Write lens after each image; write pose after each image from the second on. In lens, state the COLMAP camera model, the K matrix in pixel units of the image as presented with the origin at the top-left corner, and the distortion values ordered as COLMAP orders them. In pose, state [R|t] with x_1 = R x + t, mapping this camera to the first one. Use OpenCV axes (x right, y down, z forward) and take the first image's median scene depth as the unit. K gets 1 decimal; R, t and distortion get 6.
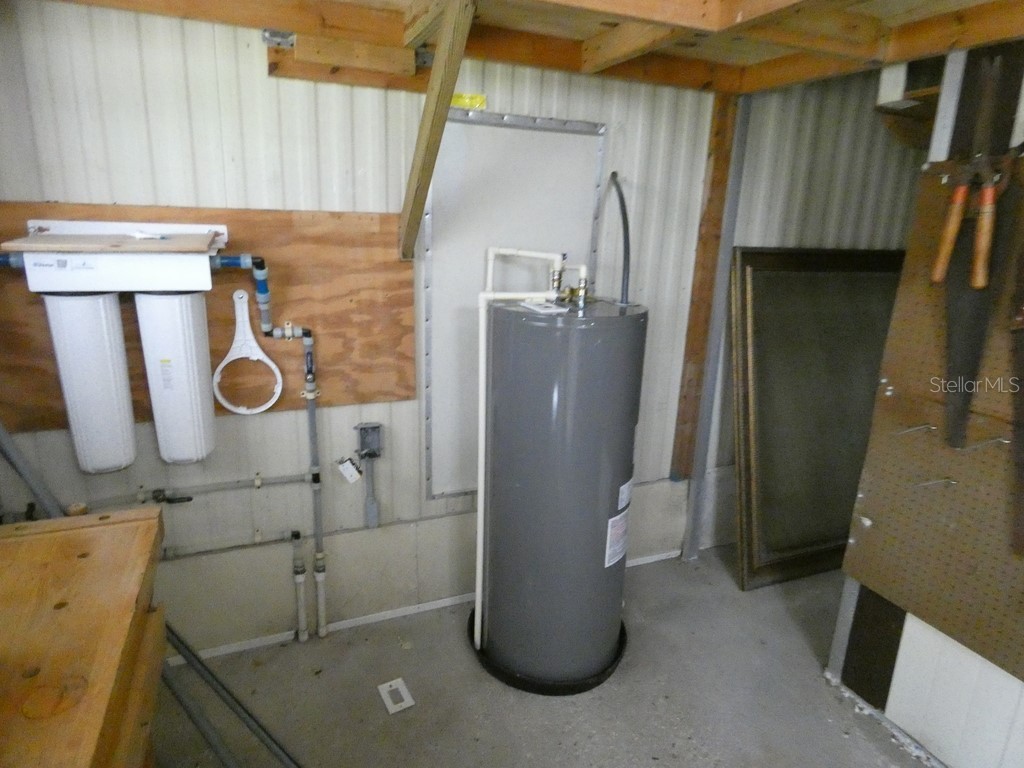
lens RADIAL K [[613.0, 0, 516.3], [0, 613.0, 376.5], [0, 0, 1]] dist [0.001096, -0.017722]
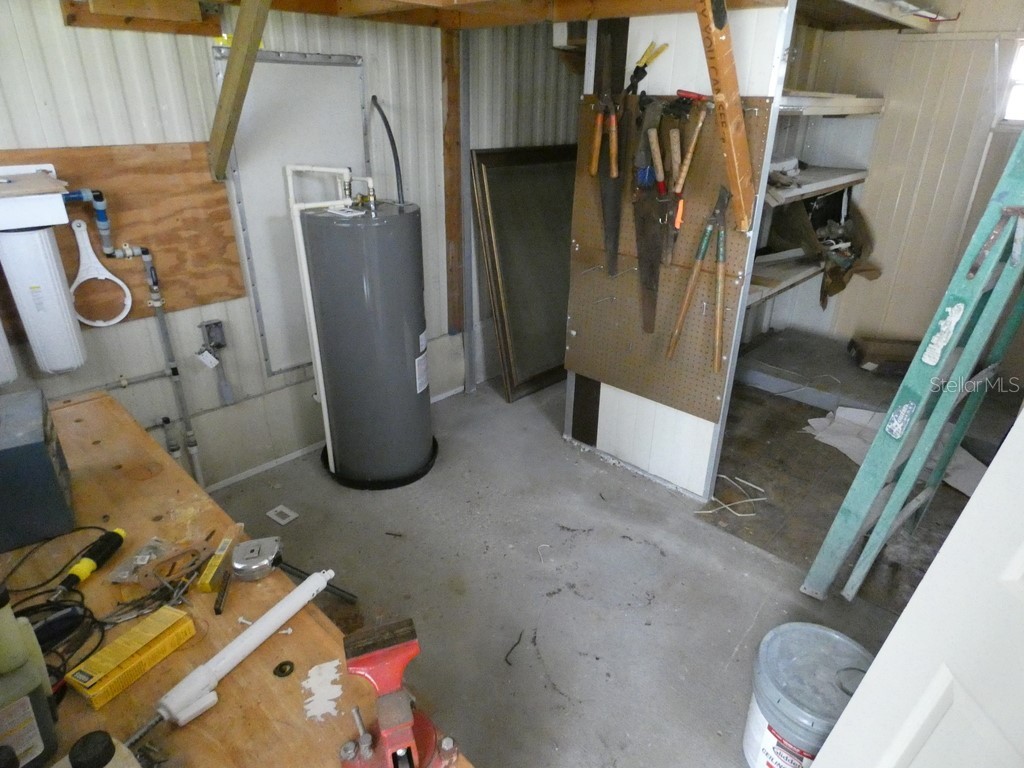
lens RADIAL K [[651.1, 0, 524.7], [0, 651.1, 403.2], [0, 0, 1]] dist [0.003749, -0.028393]
pose [[0.913889, -0.192151, 0.357610, -0.170652], [0.117158, 0.968245, 0.220854, 0.022978], [-0.388692, -0.159939, 0.907380, -0.477422]]
